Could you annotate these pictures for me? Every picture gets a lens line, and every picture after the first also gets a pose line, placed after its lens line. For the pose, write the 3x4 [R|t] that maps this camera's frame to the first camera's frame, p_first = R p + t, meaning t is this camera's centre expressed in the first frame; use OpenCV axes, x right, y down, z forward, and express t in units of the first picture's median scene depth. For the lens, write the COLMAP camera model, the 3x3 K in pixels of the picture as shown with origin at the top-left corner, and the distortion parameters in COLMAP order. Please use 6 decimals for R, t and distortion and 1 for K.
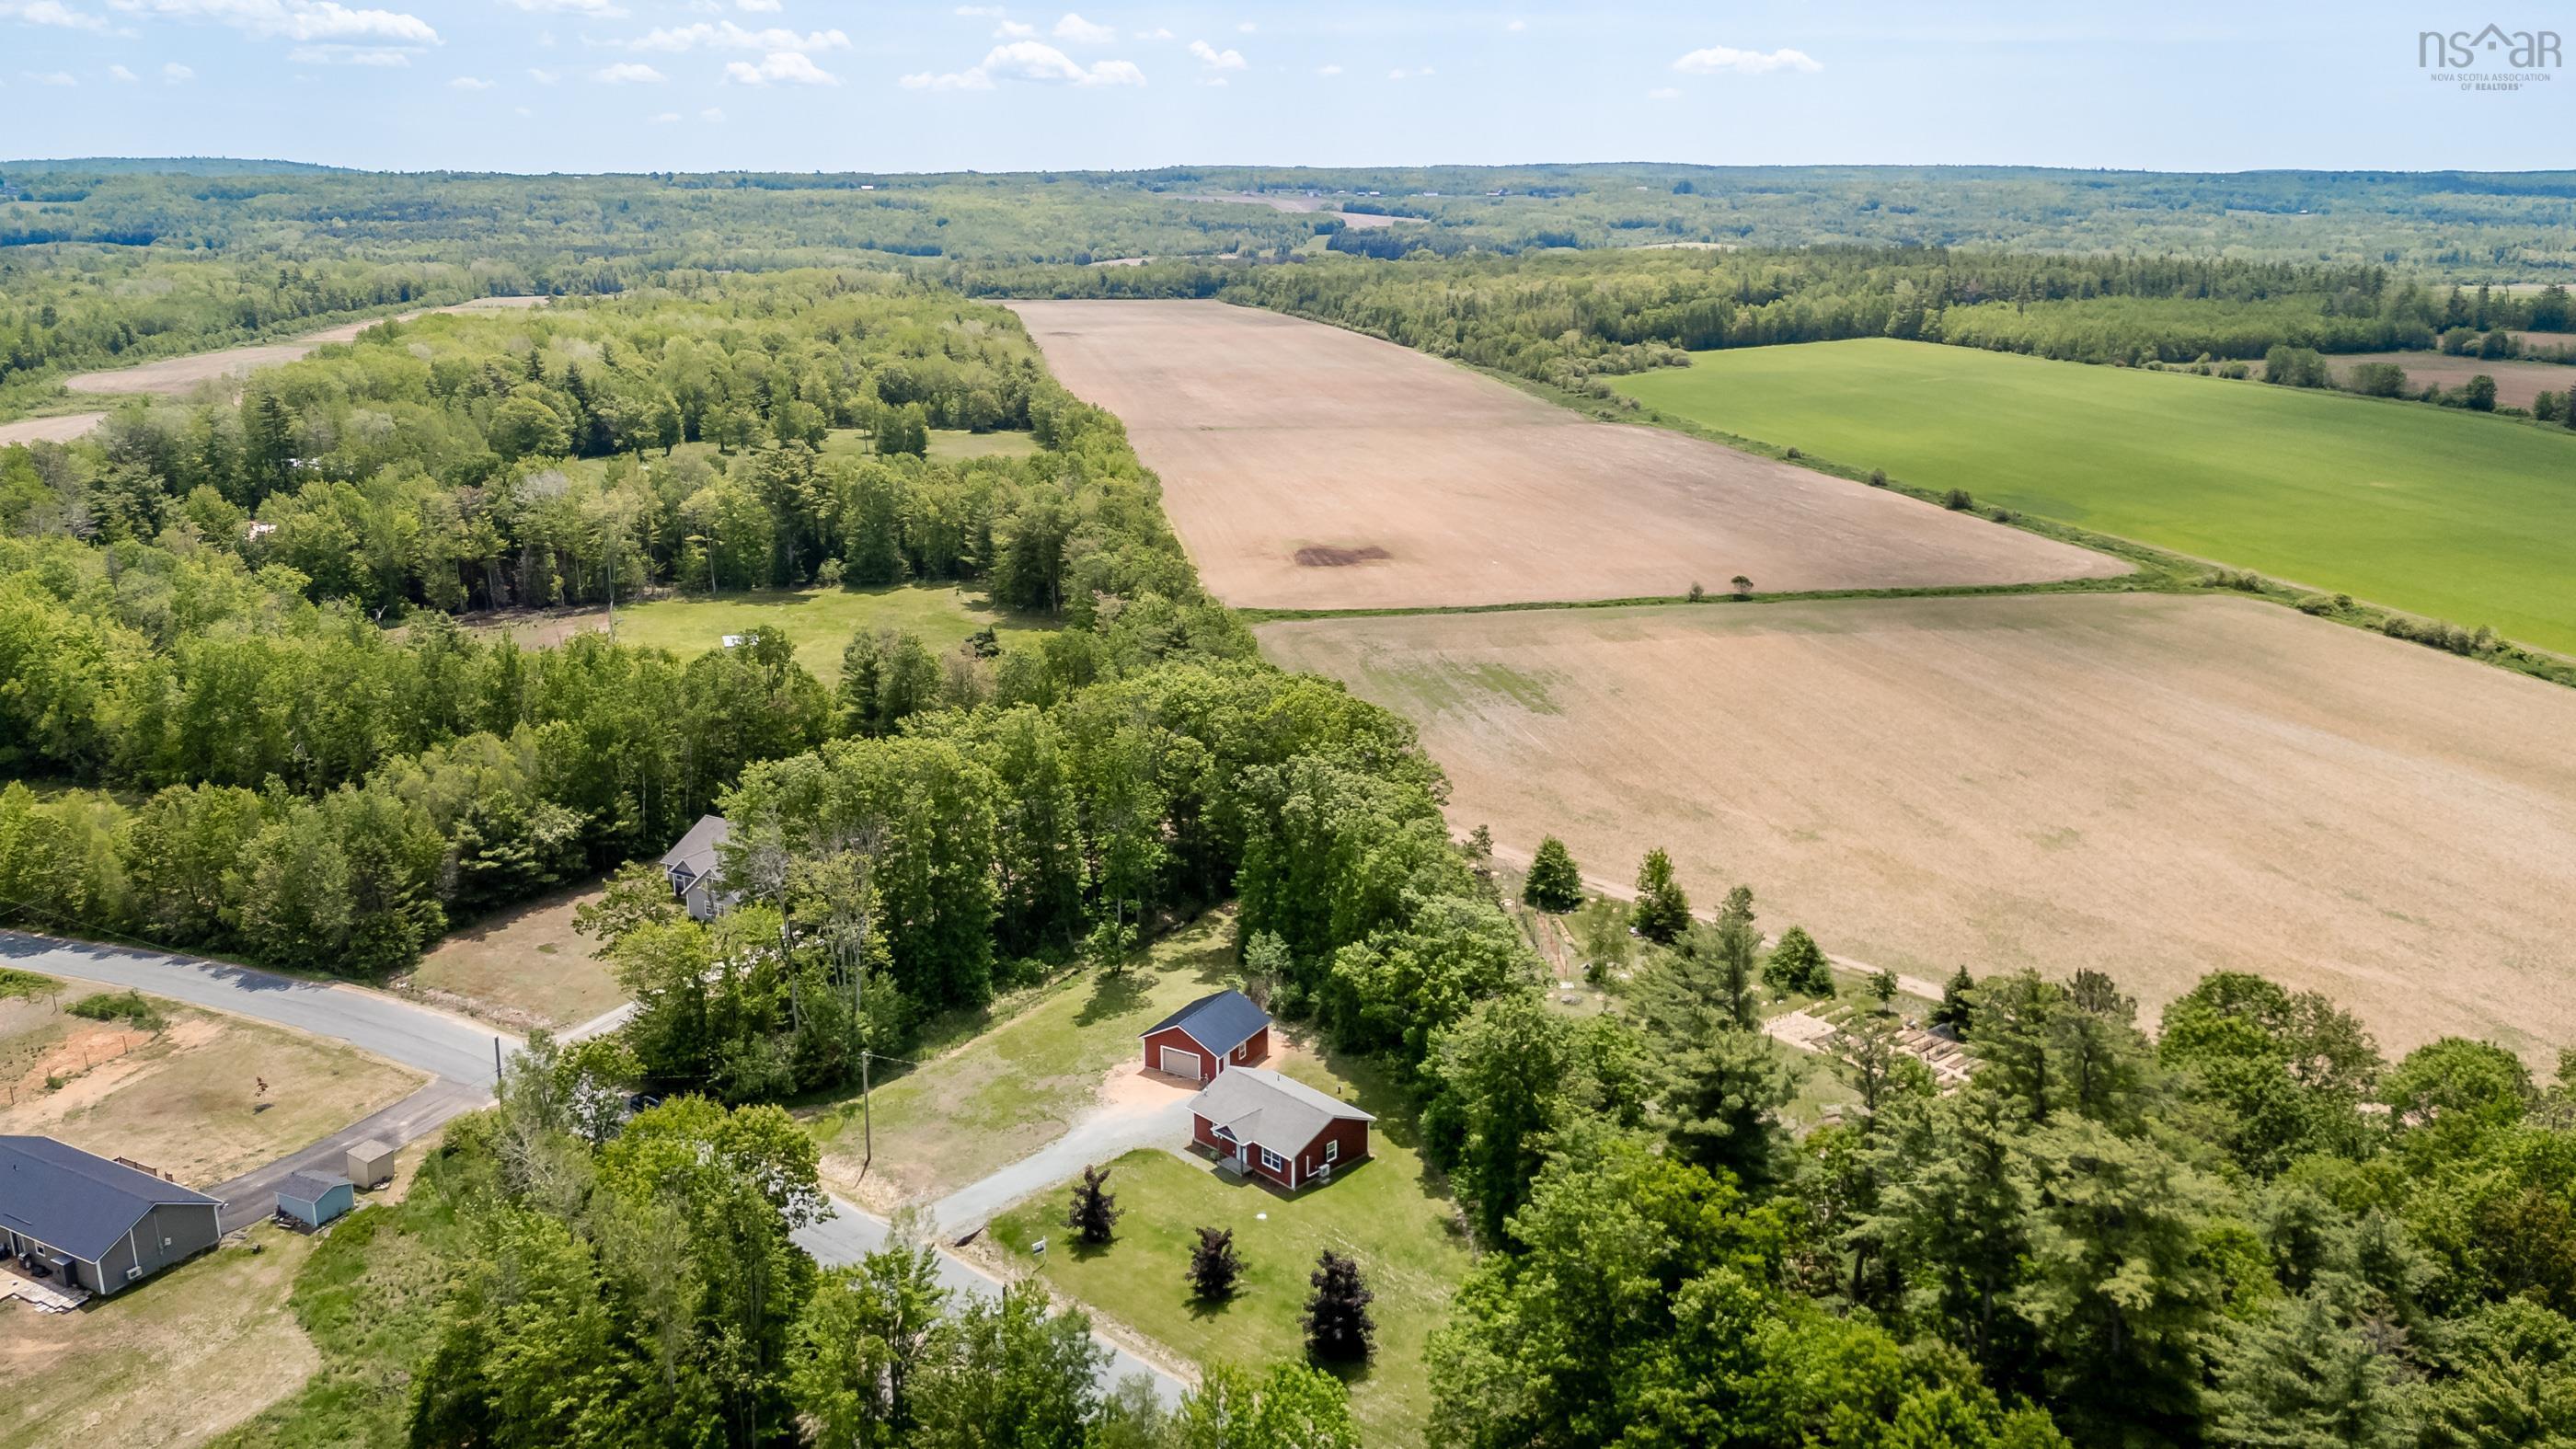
lens RADIAL K [[1874.5, 0, 1303.3], [0, 1874.5, 732.9], [0, 0, 1]] dist [0.070239, -0.052863]
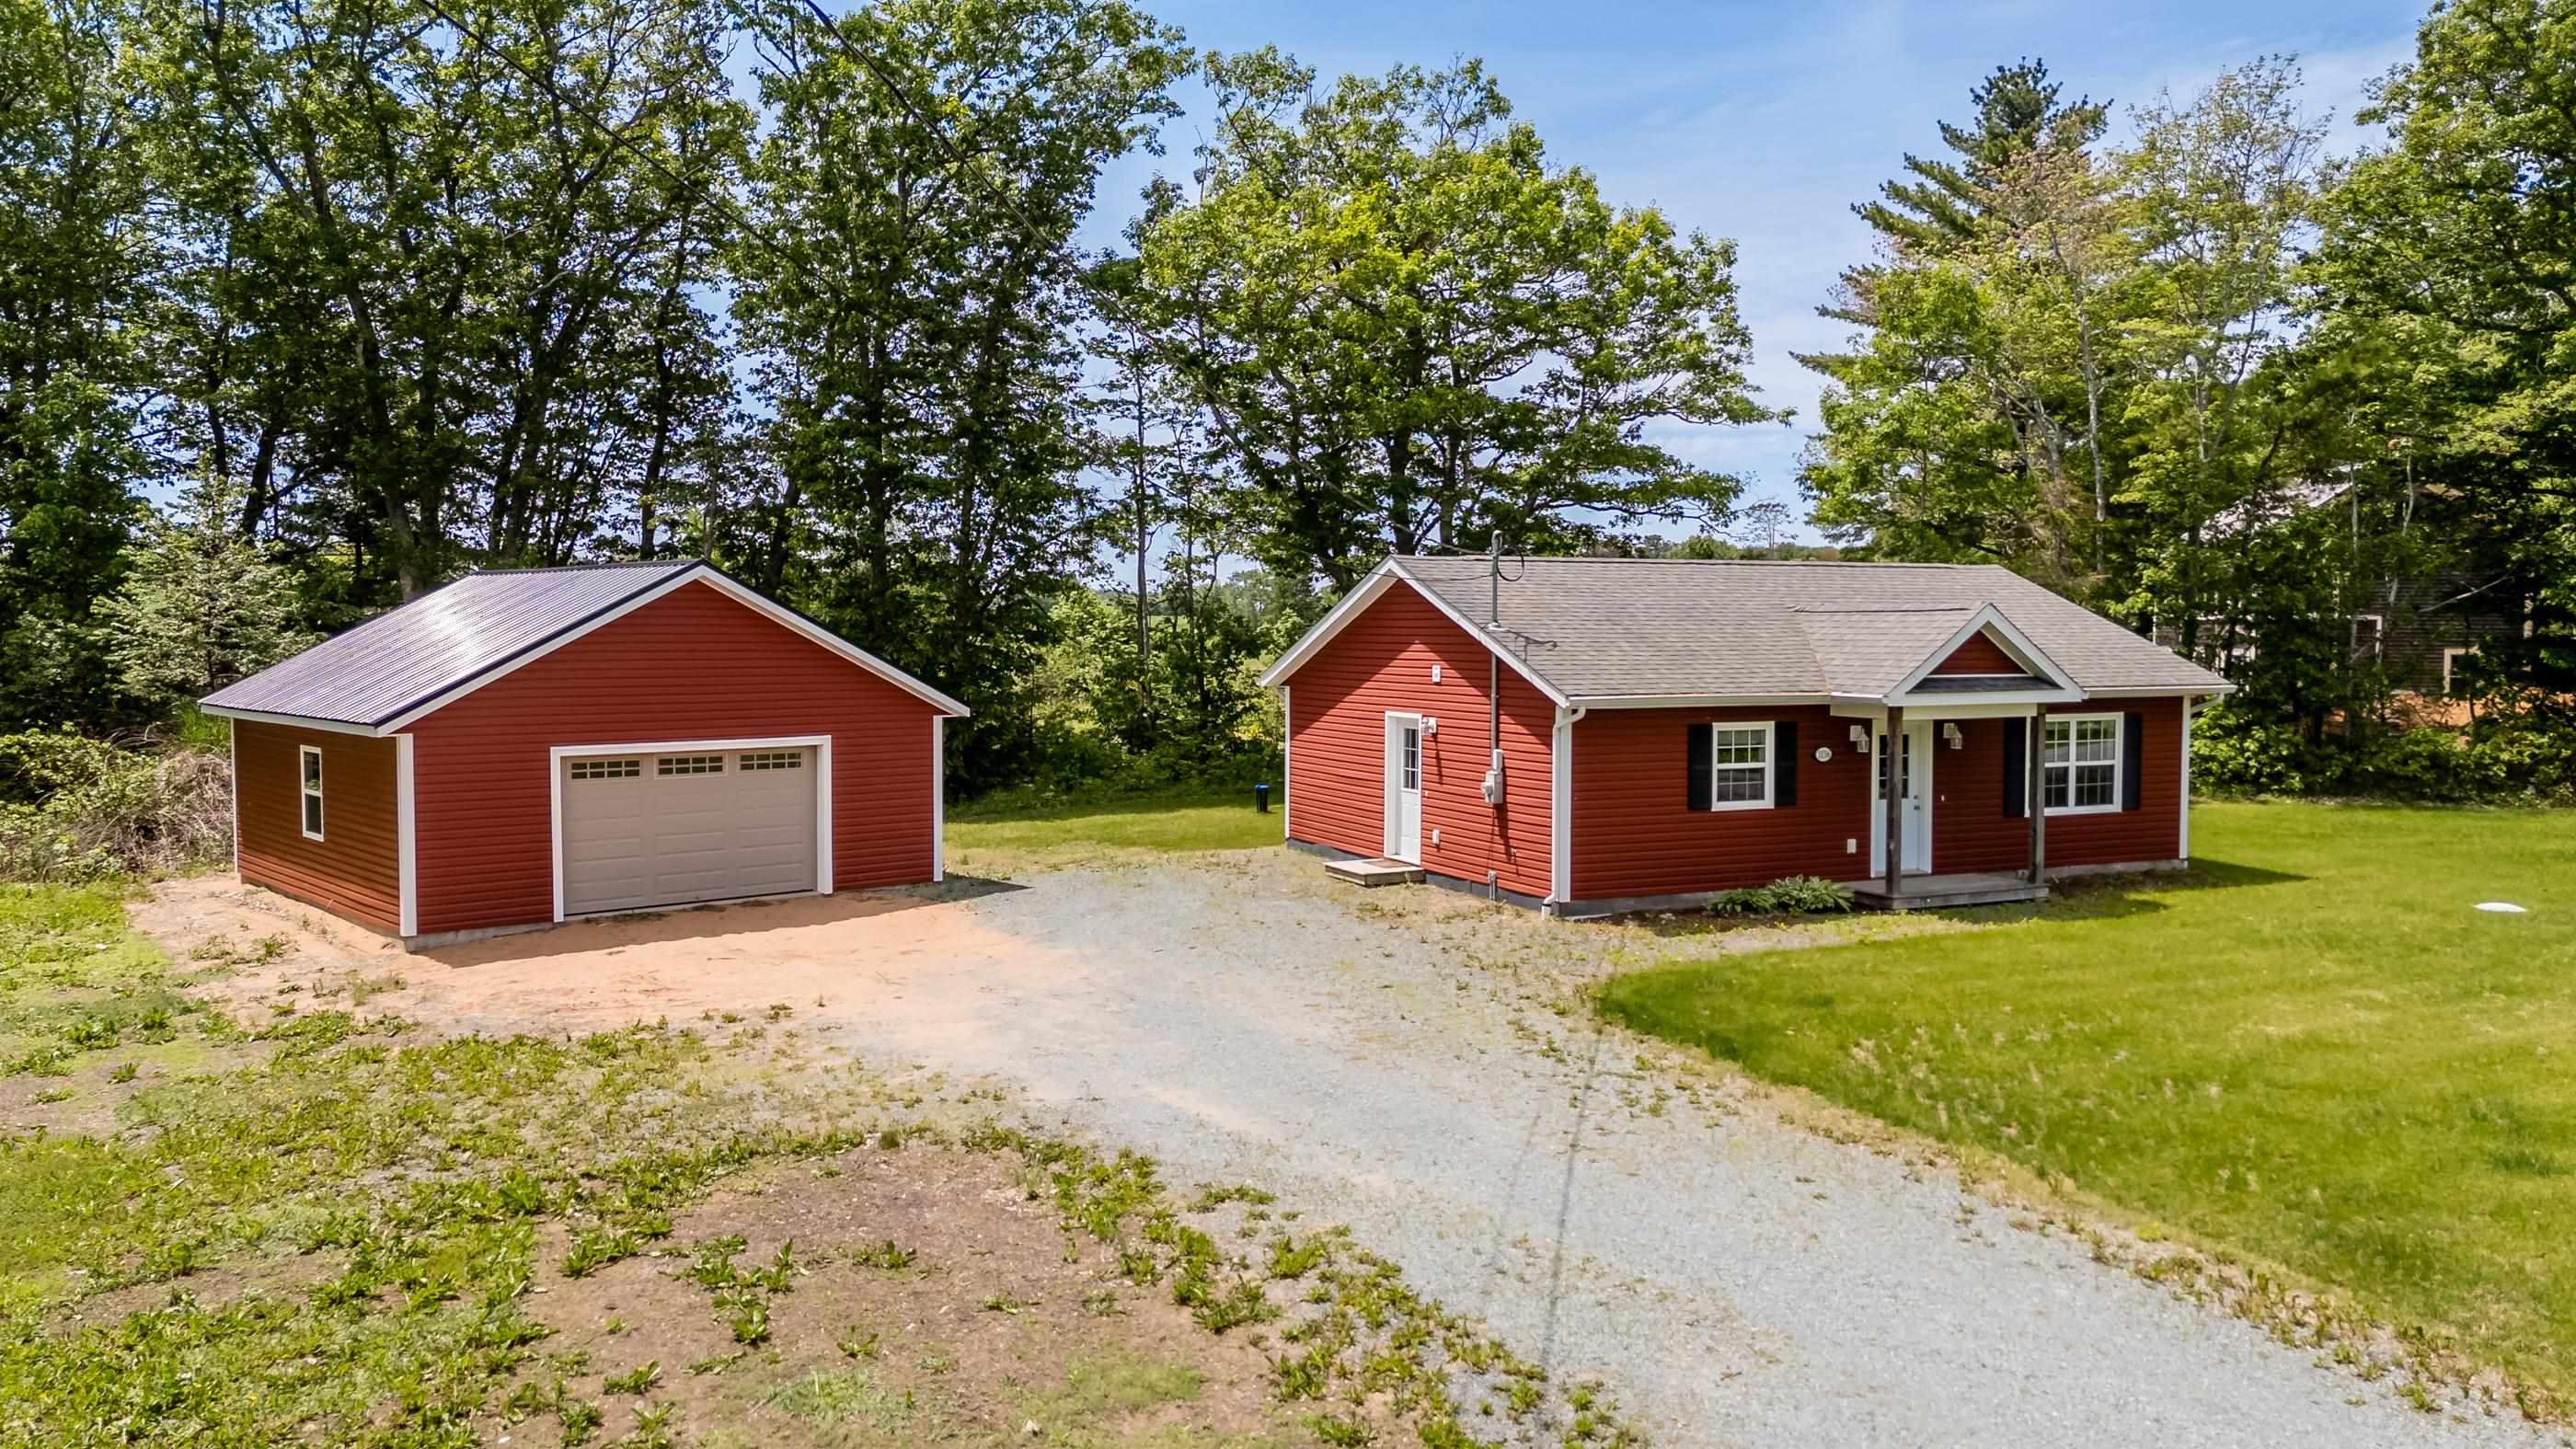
lens RADIAL K [[1874.5, 0, 1282.9], [0, 1874.5, 714.1], [0, 0, 1]] dist [0.070239, -0.052863]
pose [[0.323914, -0.042726, 0.945121, -0.184662], [0.247678, 0.967969, -0.041126, 0.168650], [-0.913091, 0.247408, 0.324121, 0.814379]]
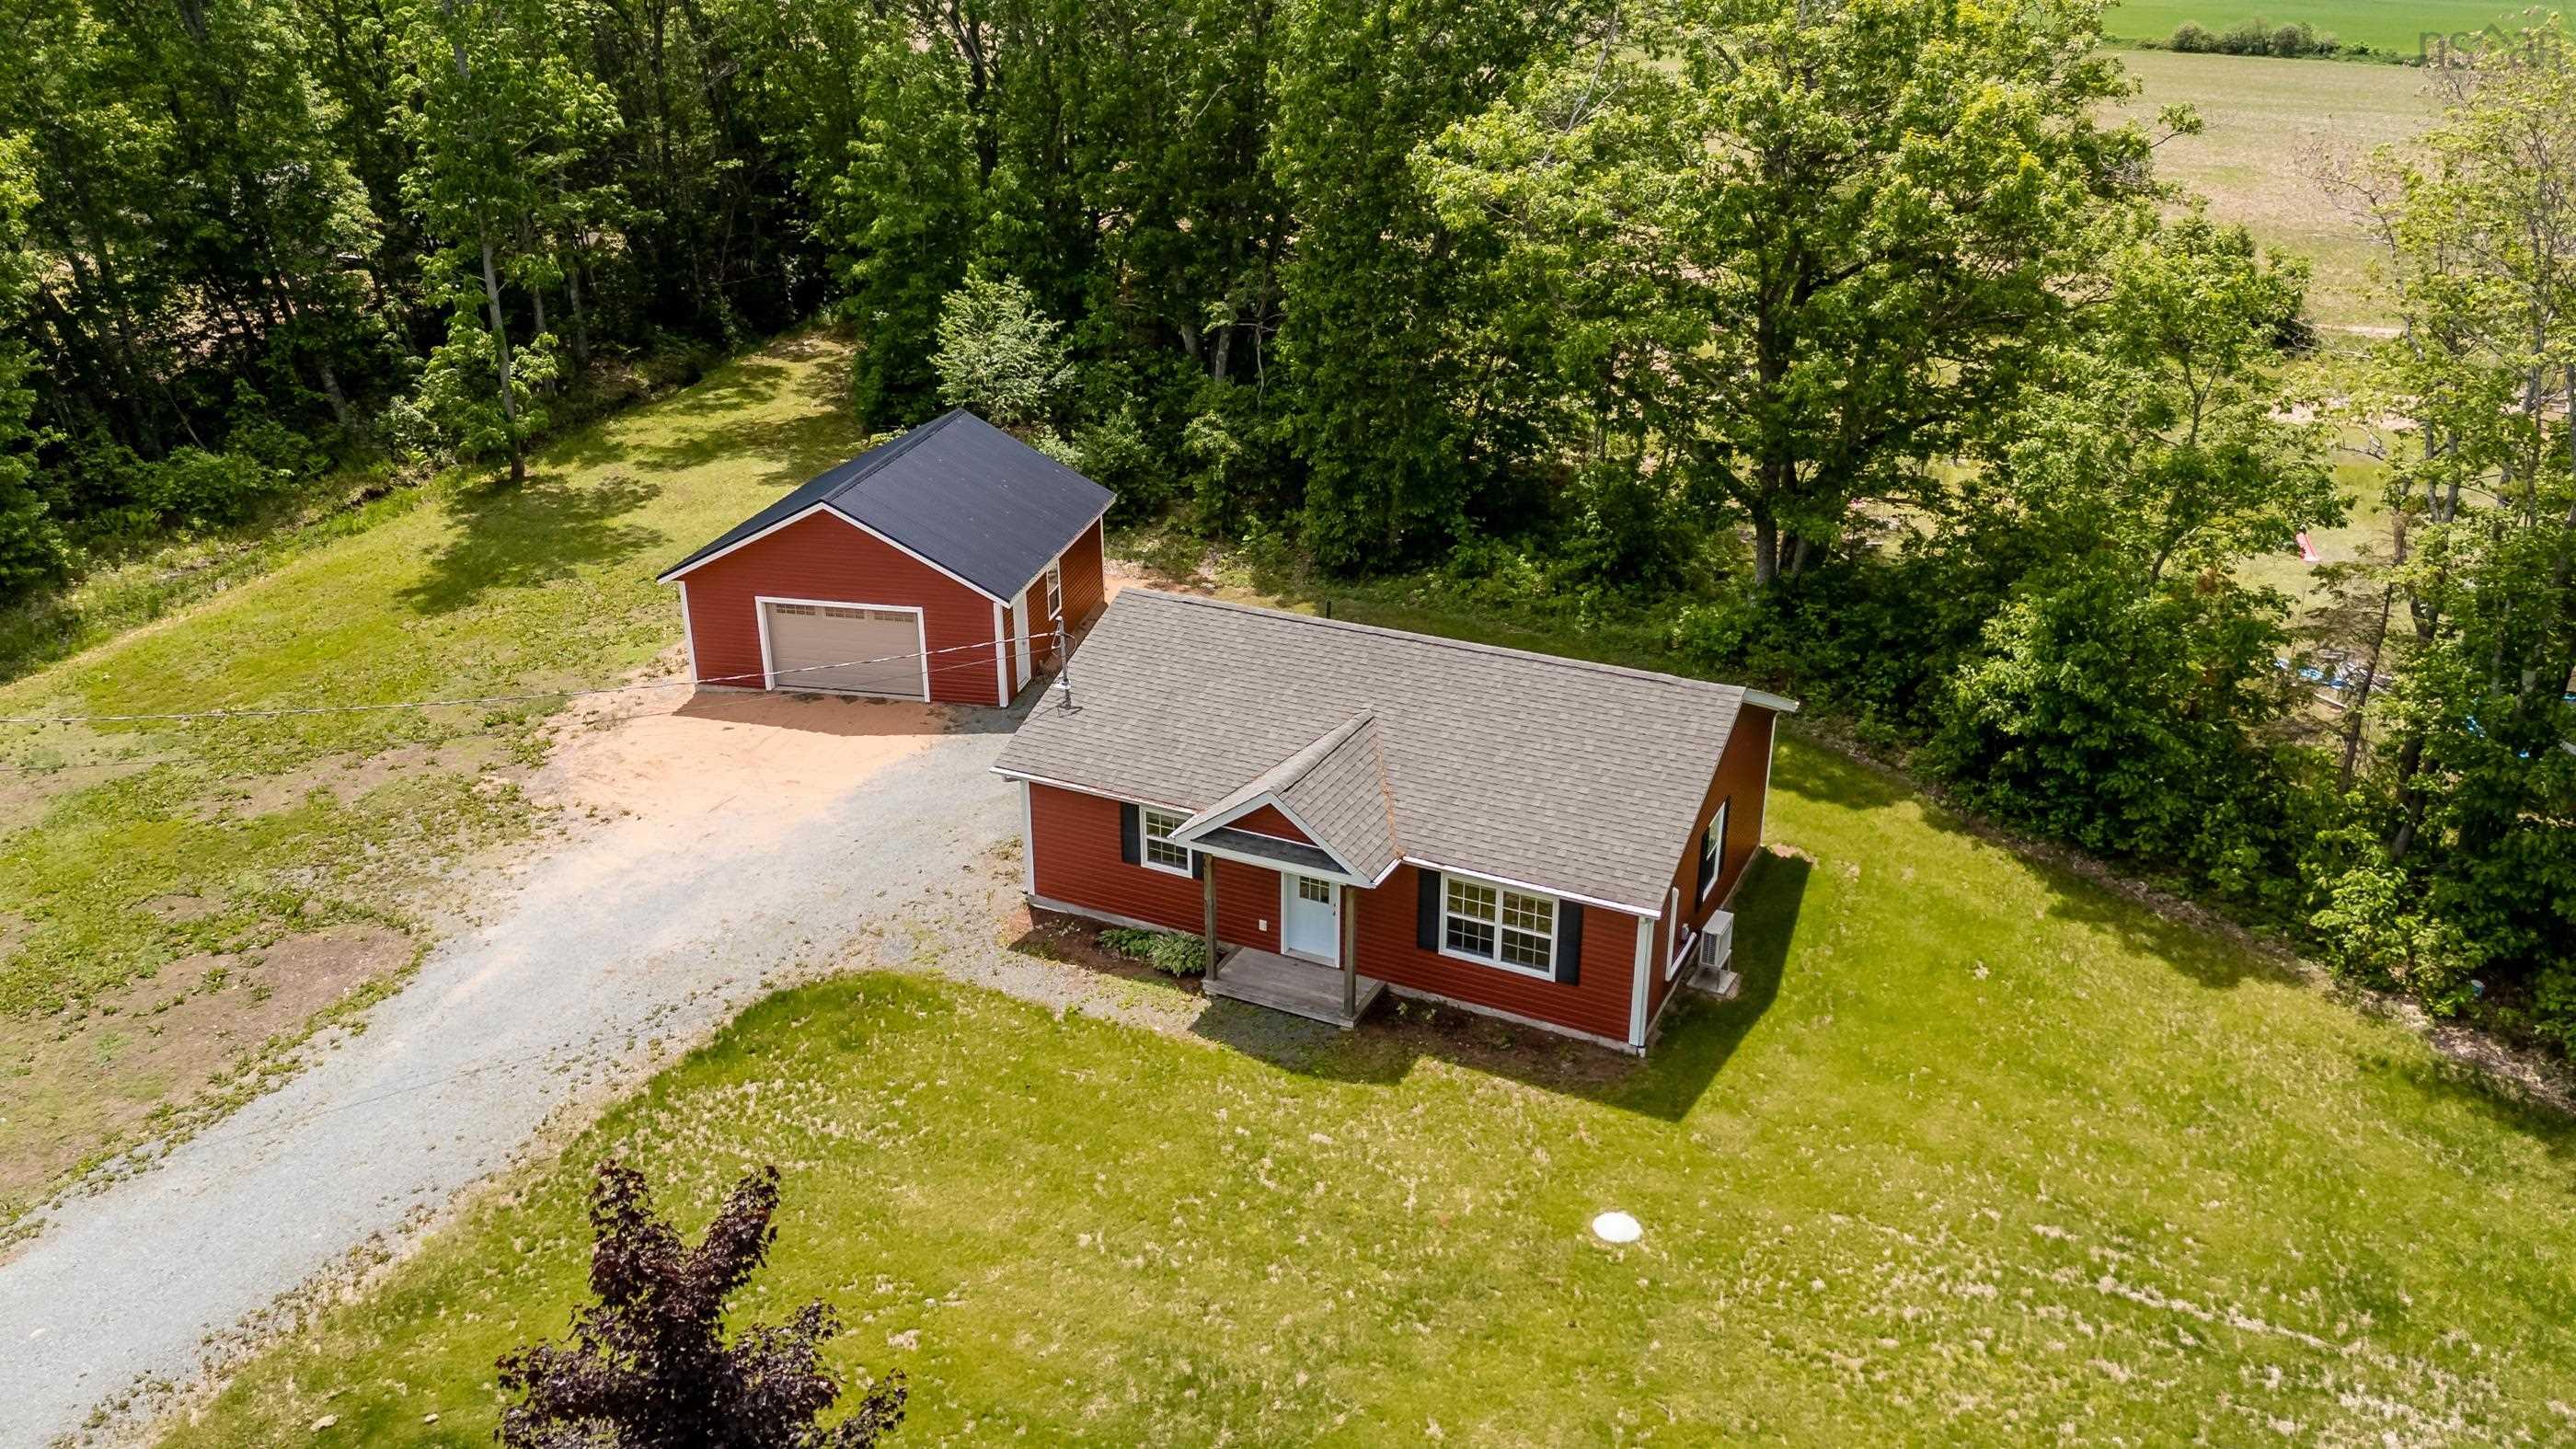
lens RADIAL K [[1874.5, 0, 1298.4], [0, 1874.5, 726.7], [0, 0, 1]] dist [0.070239, -0.052863]
pose [[0.943378, -0.128952, 0.305628, -0.079803], [0.087499, 0.985451, 0.145705, 0.138866], [-0.319970, -0.110713, 0.940937, 0.655851]]
